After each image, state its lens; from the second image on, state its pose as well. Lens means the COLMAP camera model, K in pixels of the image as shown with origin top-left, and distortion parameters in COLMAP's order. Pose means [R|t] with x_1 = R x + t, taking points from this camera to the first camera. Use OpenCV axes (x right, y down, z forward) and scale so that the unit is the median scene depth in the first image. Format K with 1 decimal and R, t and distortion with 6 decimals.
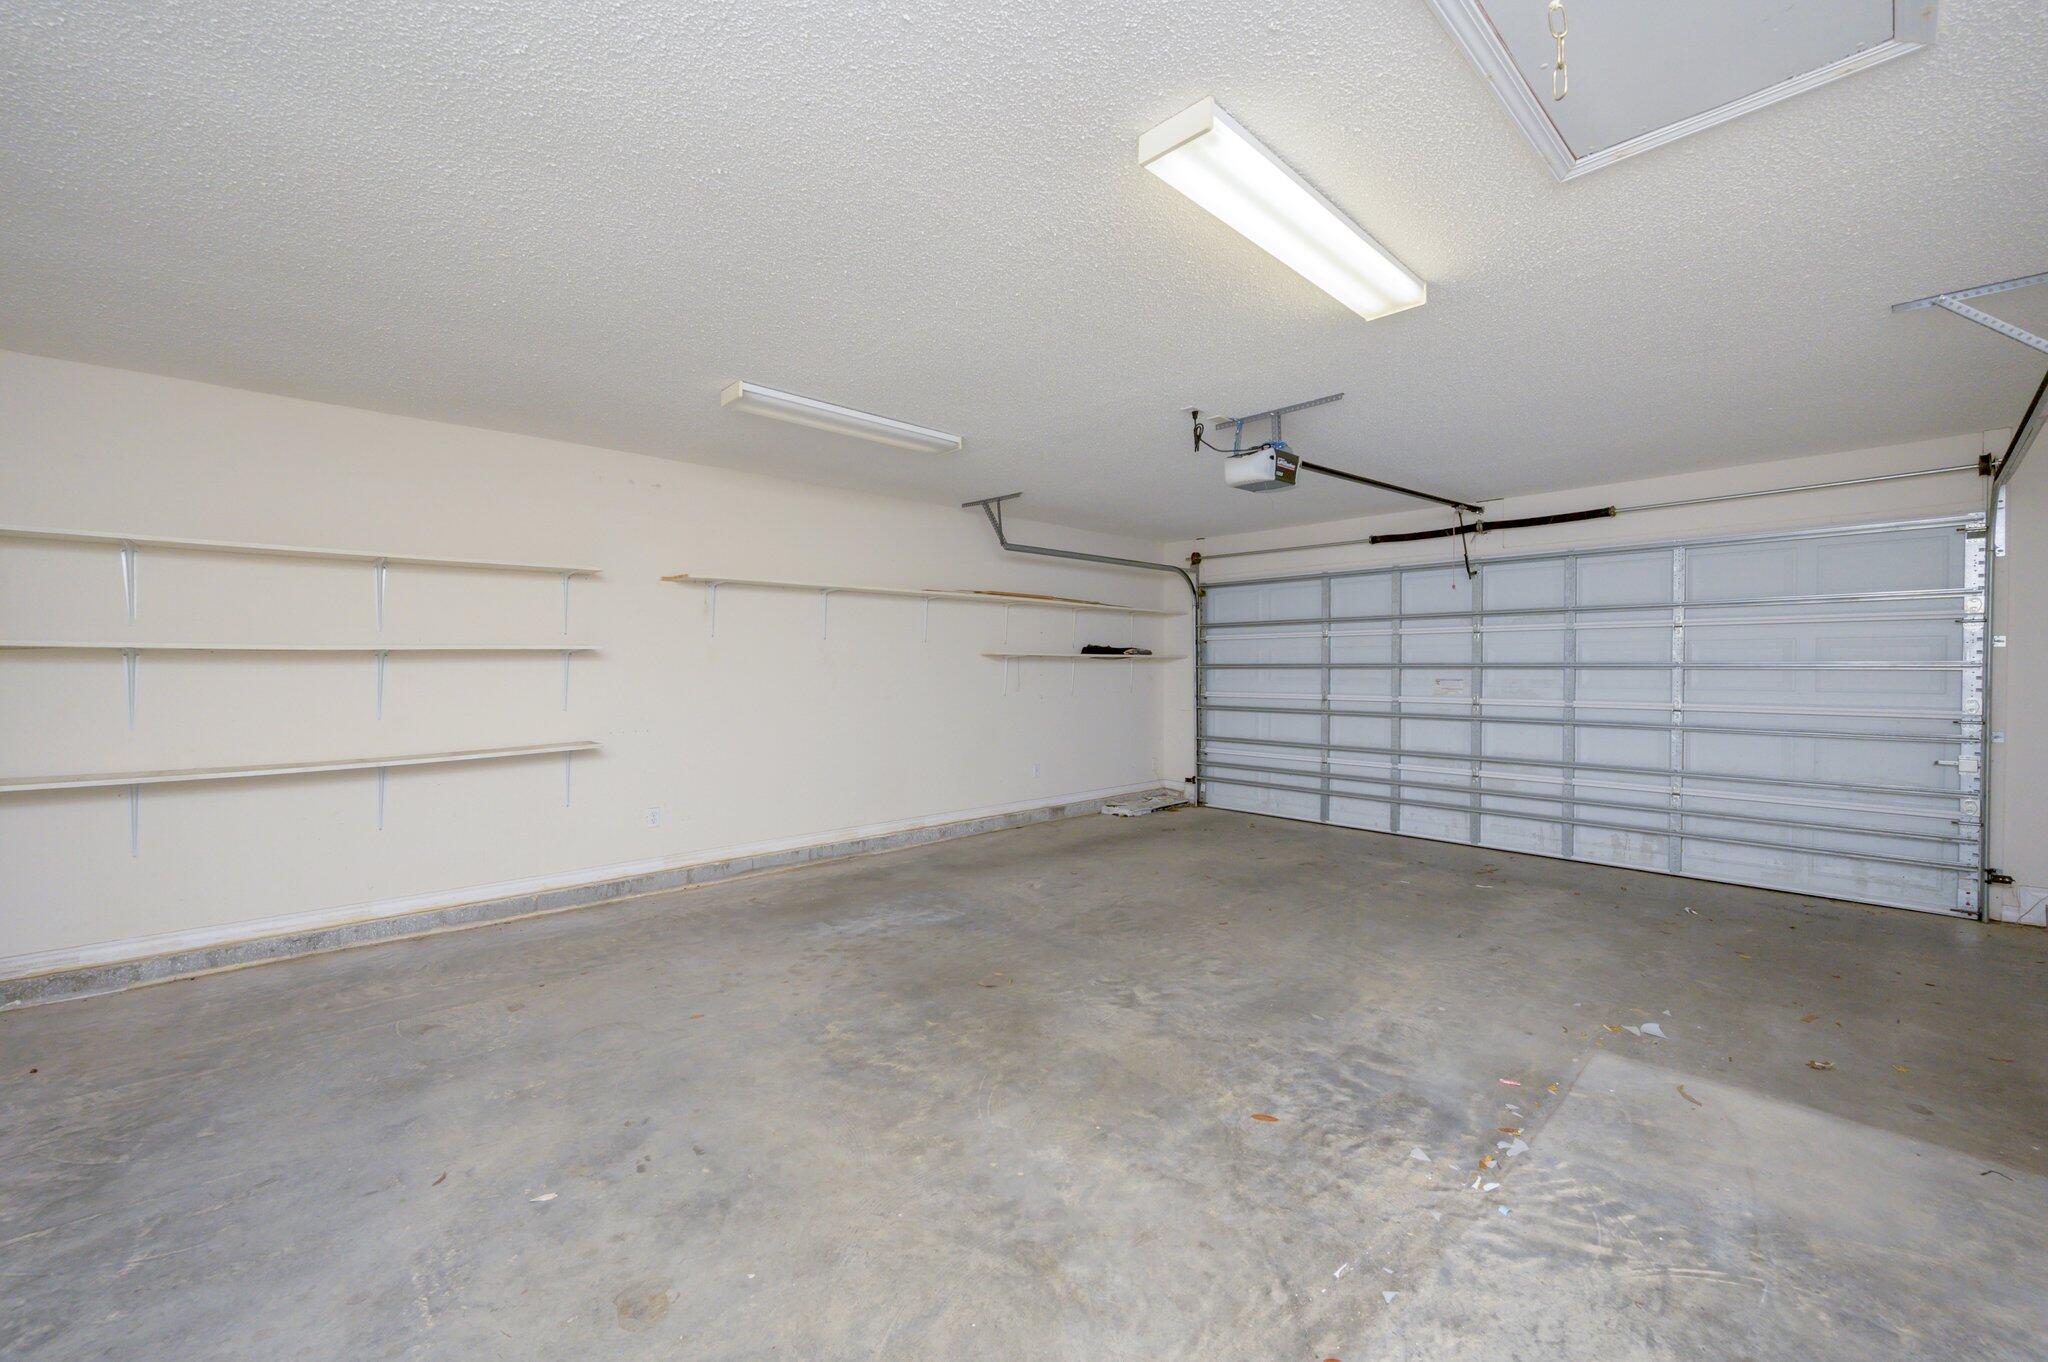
lens RADIAL K [[819.3, 0, 1010.4], [0, 819.3, 673.6], [0, 0, 1]] dist [-0.002956, 0.001176]
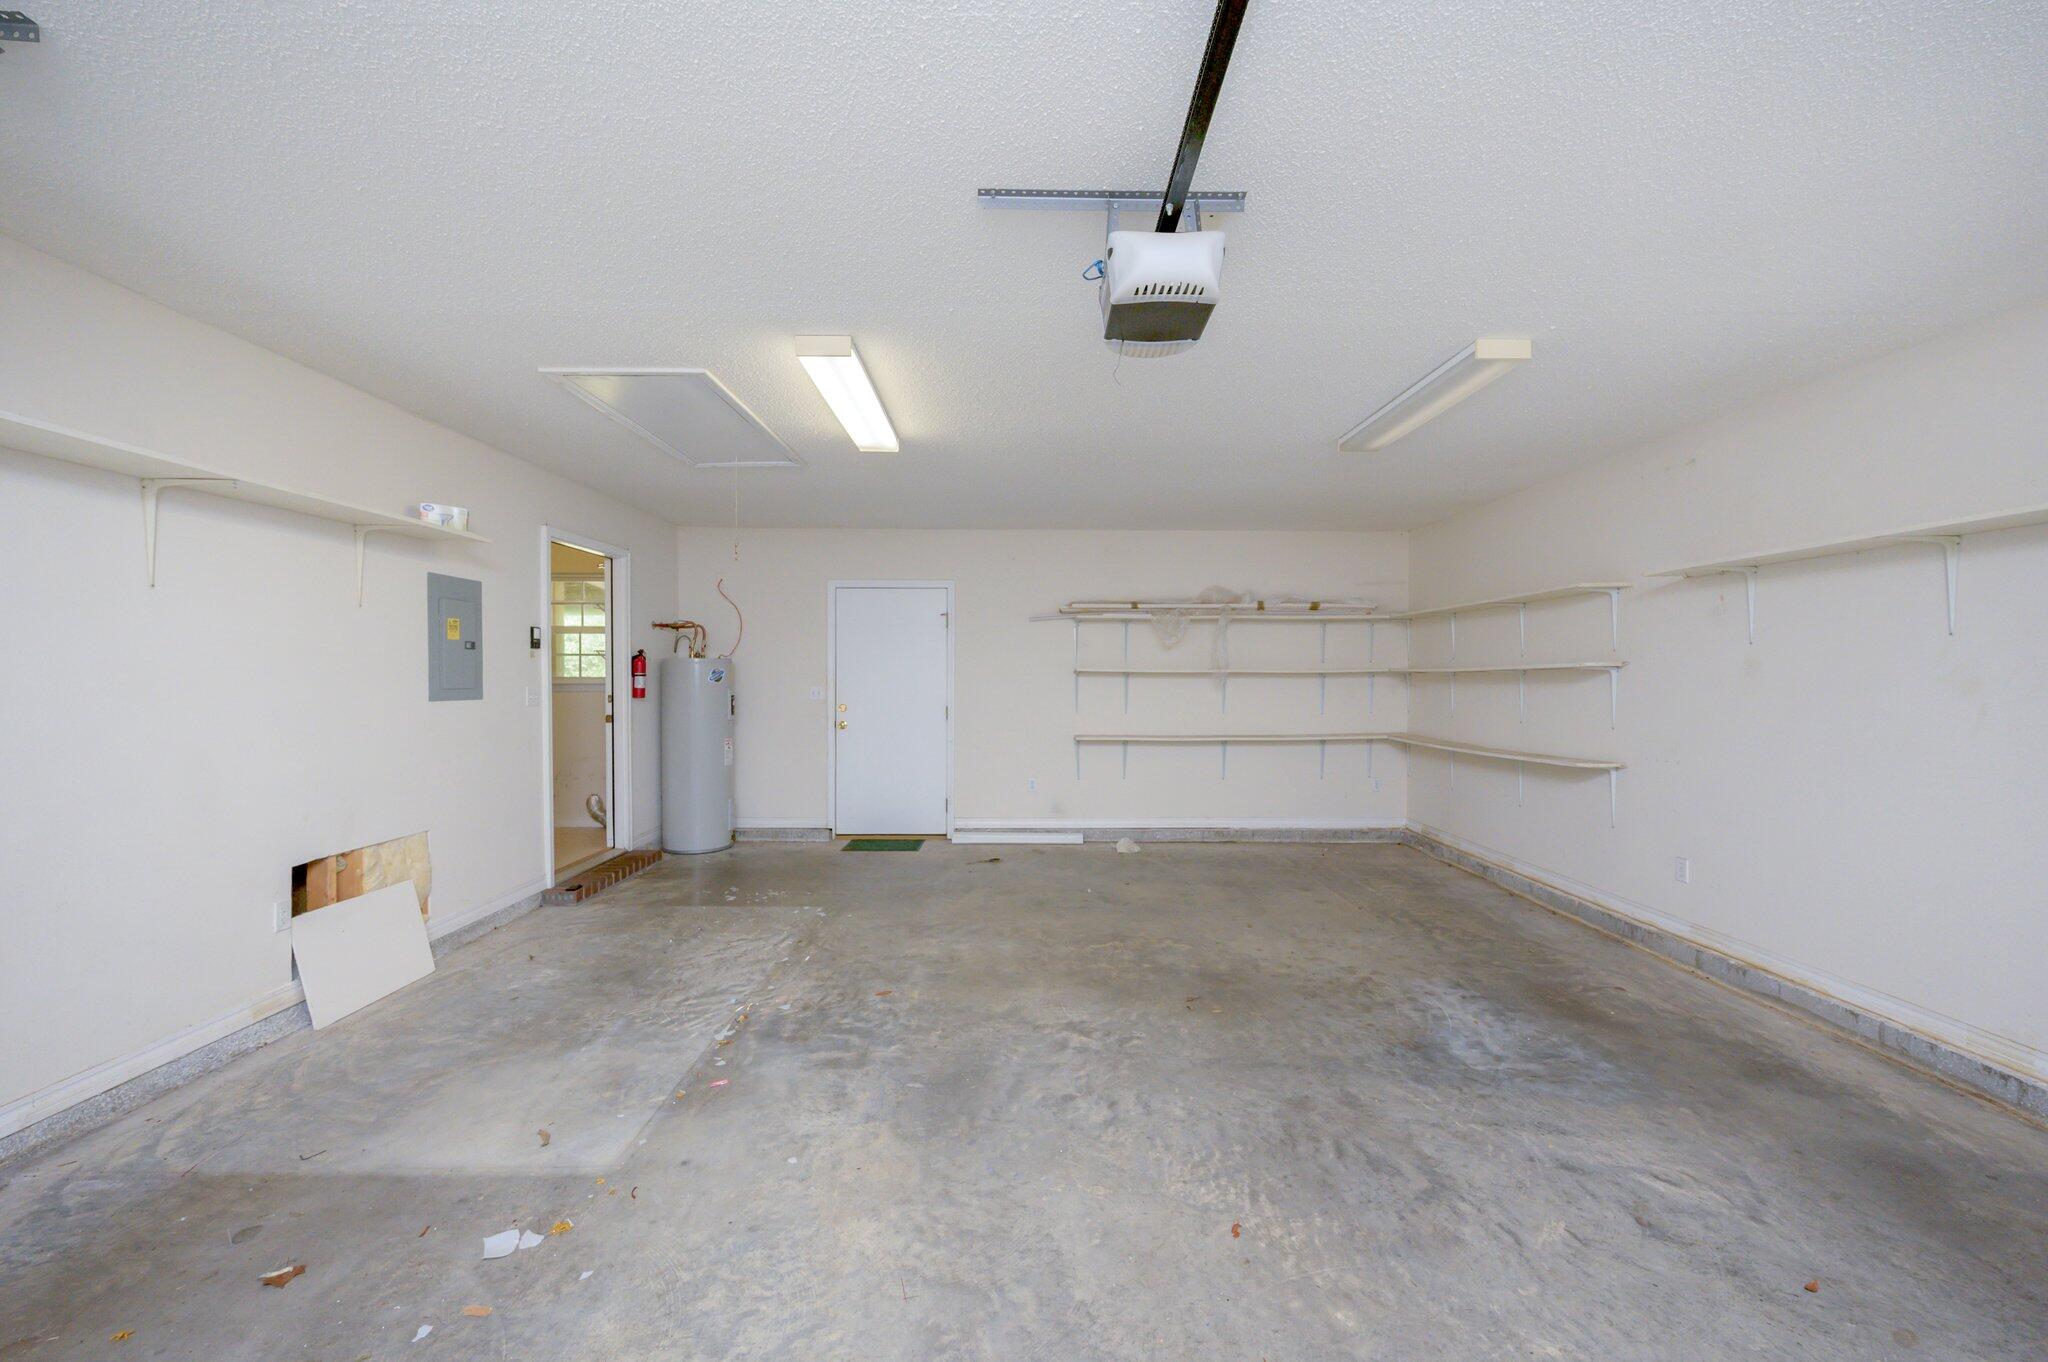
lens RADIAL K [[819.3, 0, 1017.4], [0, 819.3, 678.9], [0, 0, 1]] dist [-0.002956, 0.001176]
pose [[-0.675689, 0.002565, -0.737182, 1.031867], [-0.007823, 0.999913, 0.010650, -0.025935], [0.737145, 0.012963, -0.675610, 1.819815]]
